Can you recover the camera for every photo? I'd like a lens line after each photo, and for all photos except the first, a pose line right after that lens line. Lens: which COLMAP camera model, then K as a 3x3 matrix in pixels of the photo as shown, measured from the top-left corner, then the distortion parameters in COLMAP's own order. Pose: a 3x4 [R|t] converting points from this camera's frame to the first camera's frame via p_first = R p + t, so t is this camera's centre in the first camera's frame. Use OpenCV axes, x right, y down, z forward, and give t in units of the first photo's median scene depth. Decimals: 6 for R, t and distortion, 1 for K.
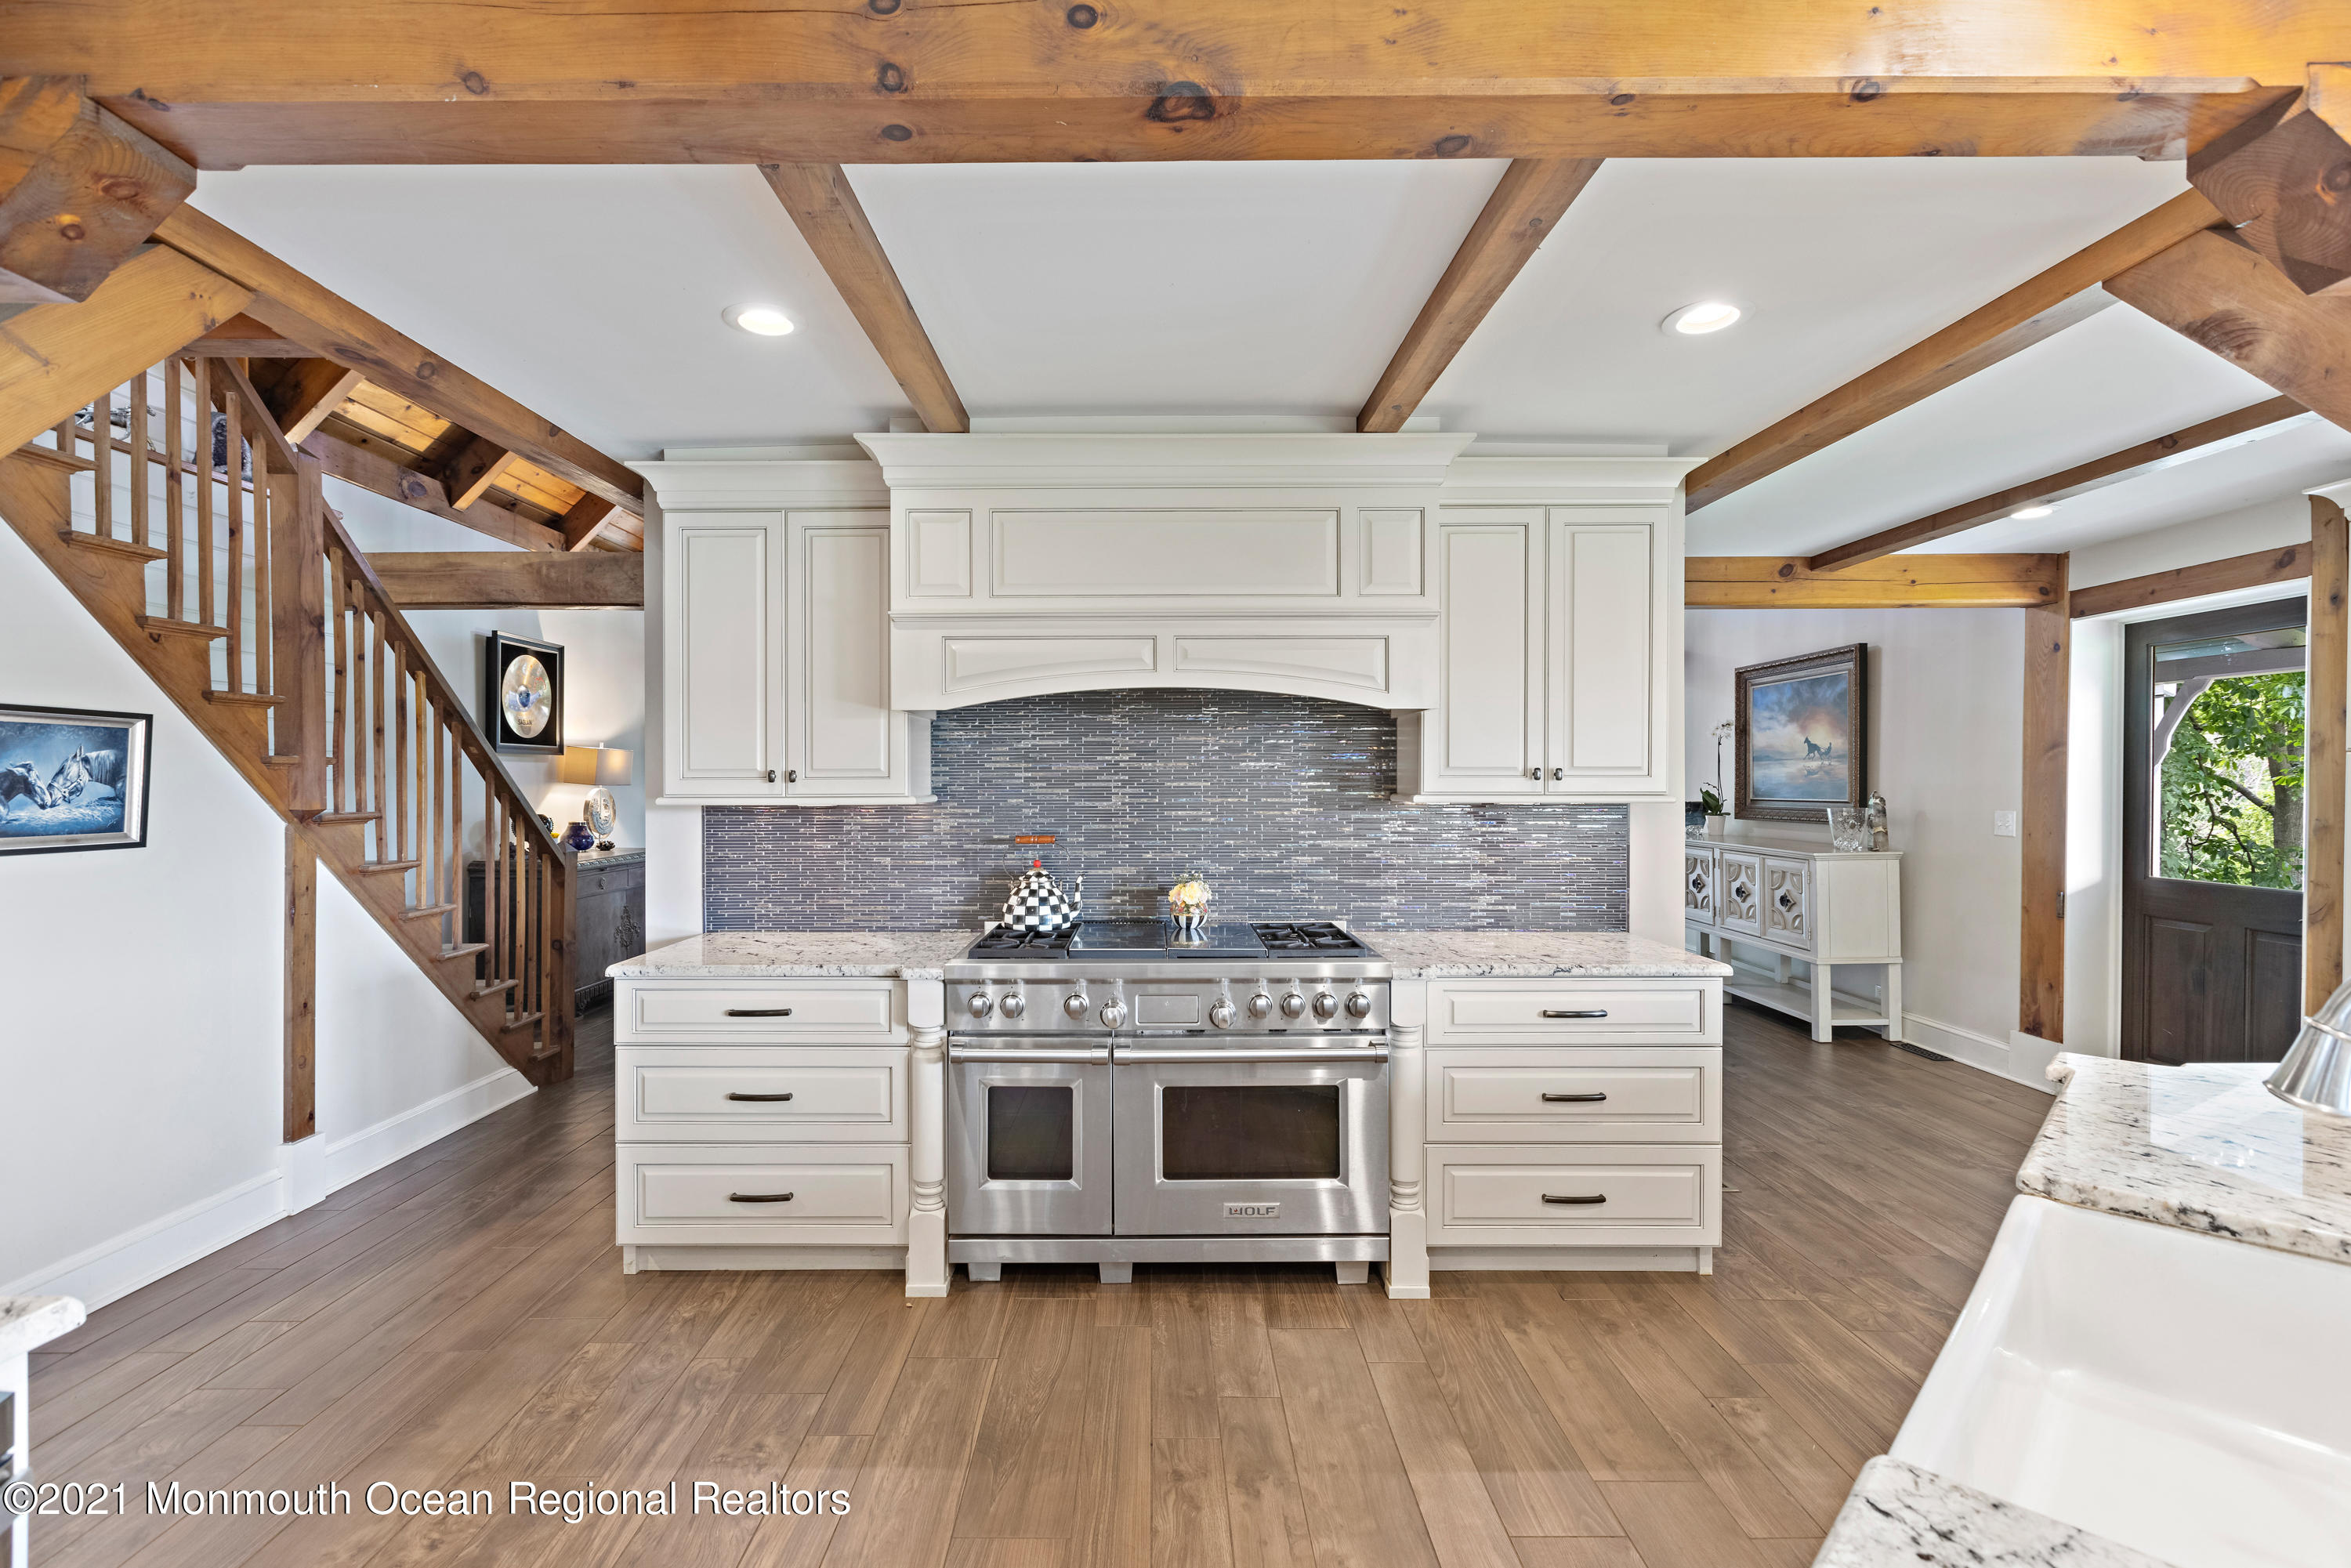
lens RADIAL K [[1047.0, 0, 1158.2], [0, 1047.0, 781.9], [0, 0, 1]] dist [0.003299, -0.000708]
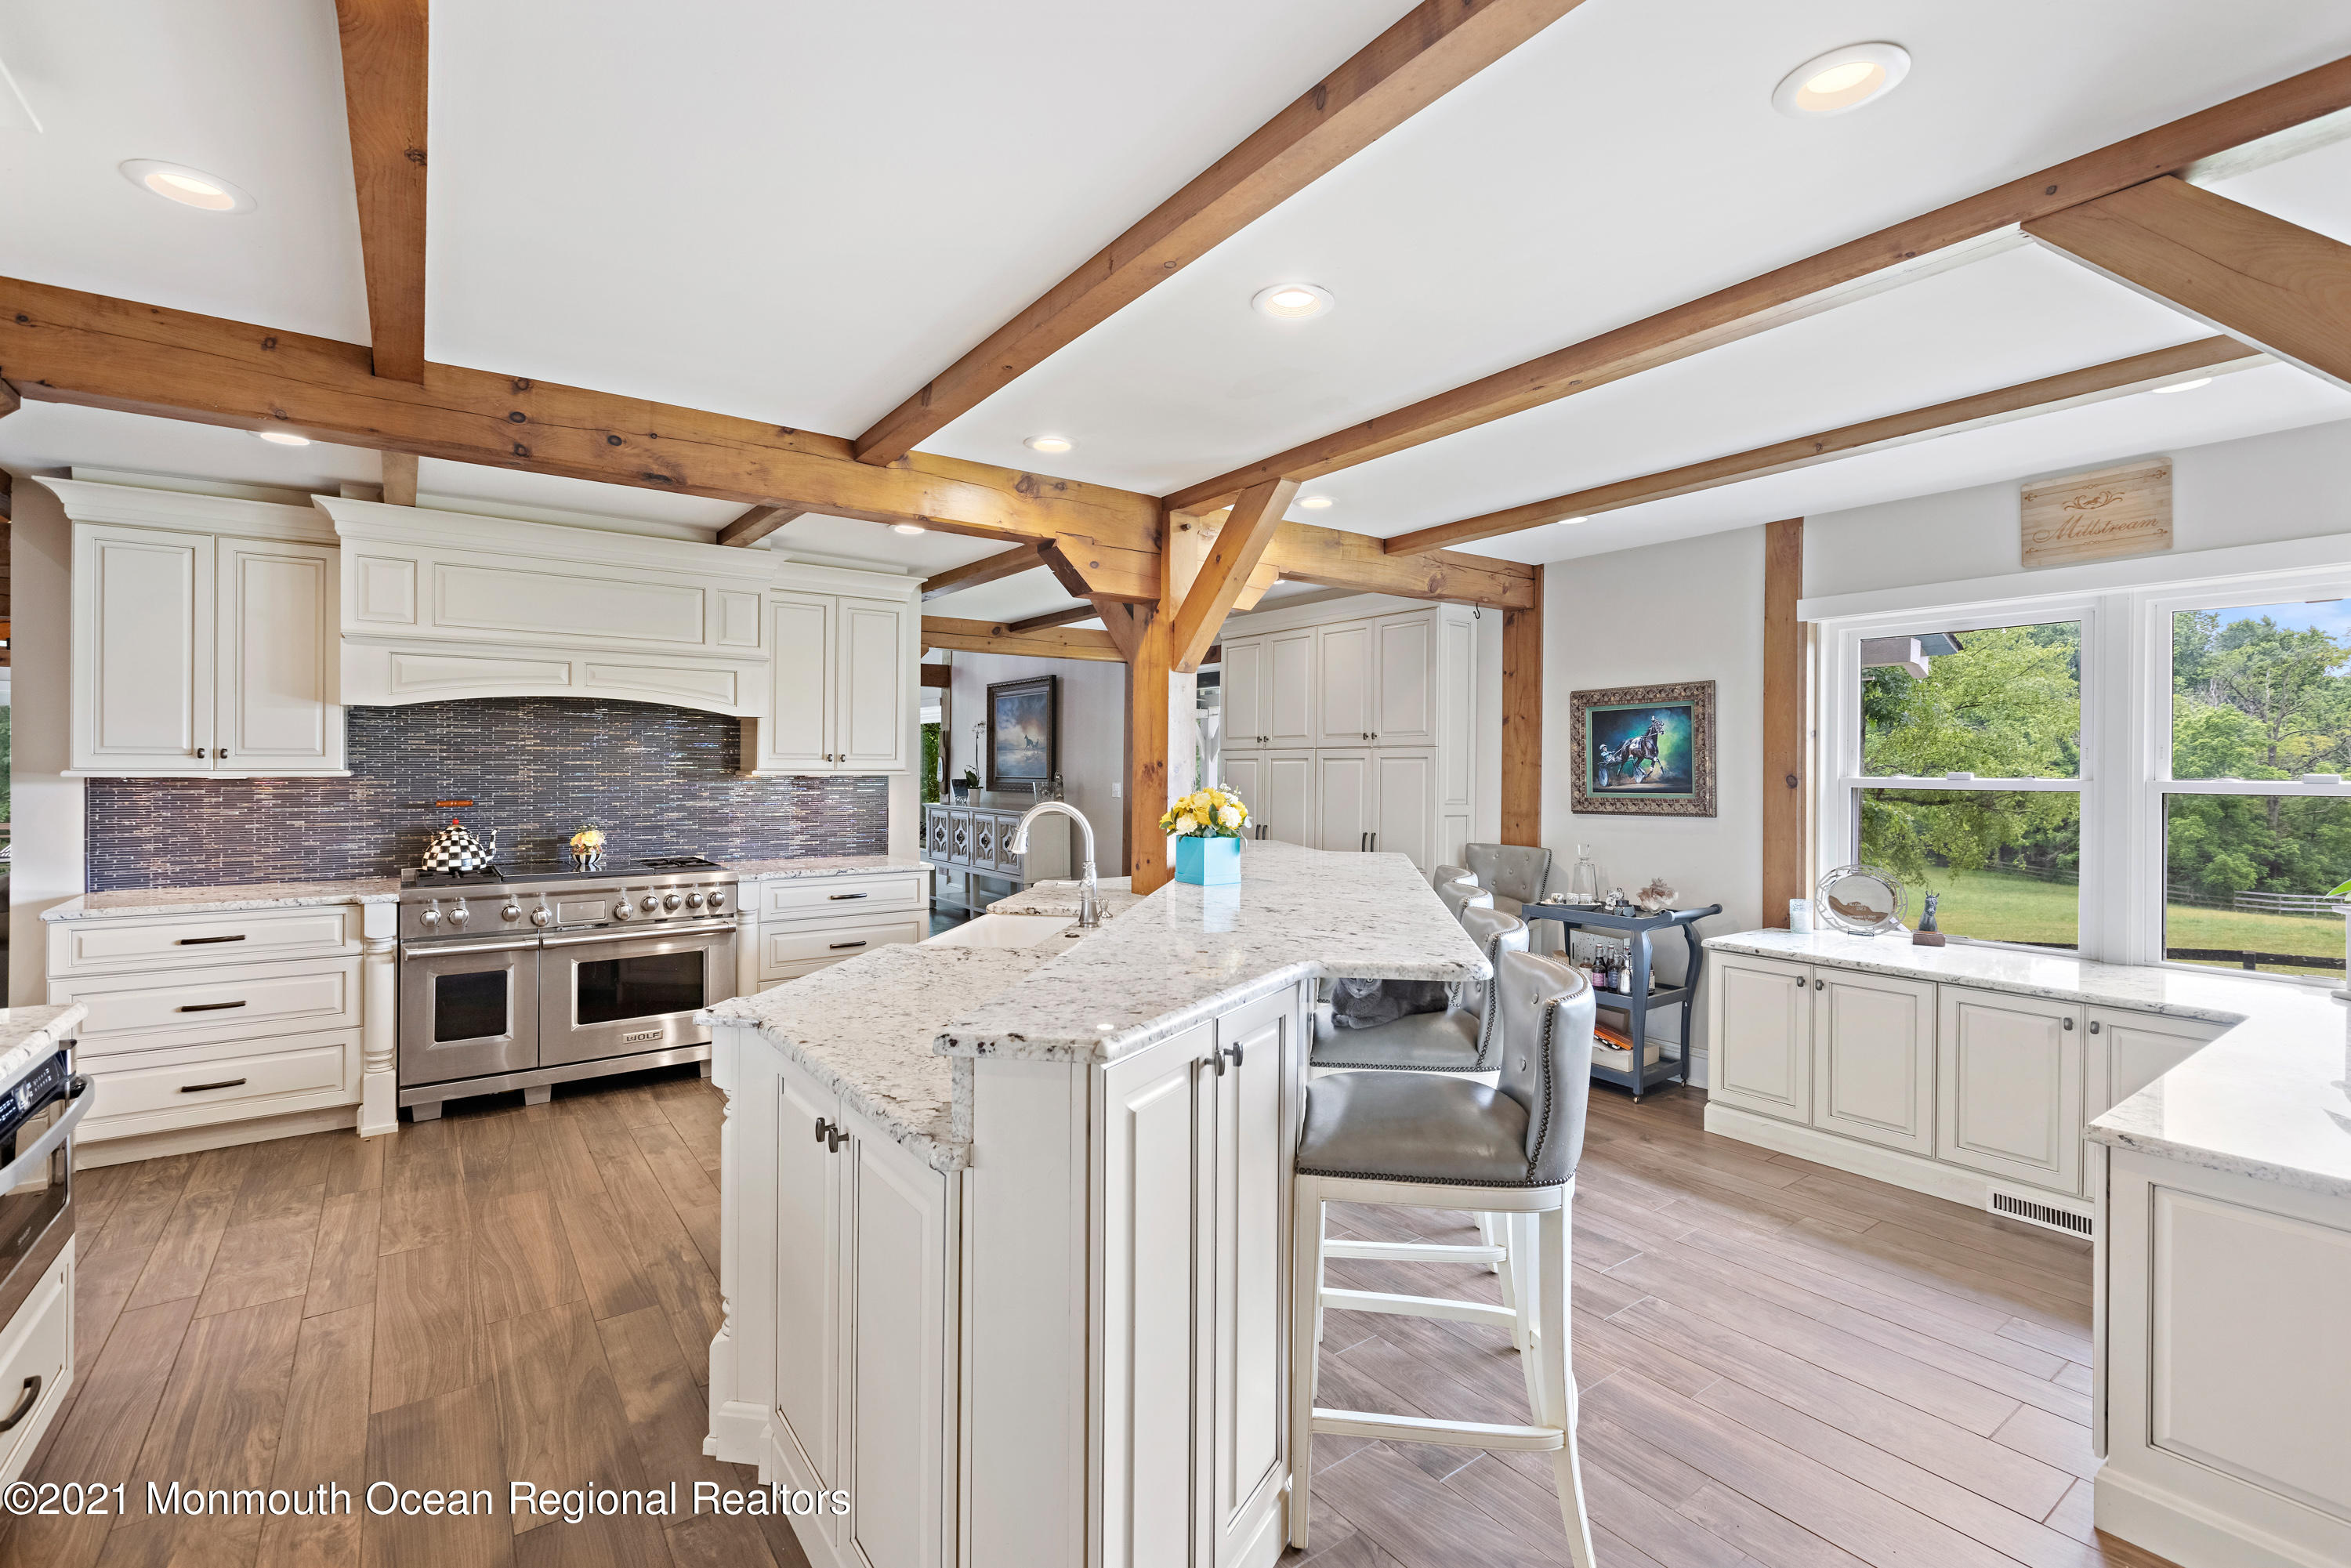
lens RADIAL K [[1047.0, 0, 1164.0], [0, 1047.0, 767.3], [0, 0, 1]] dist [0.003299, -0.000708]
pose [[0.813685, 0.004717, 0.581287, -0.165875], [-0.005543, 0.999985, -0.000355, 0.004931], [-0.581279, -0.002933, 0.813699, -0.634761]]
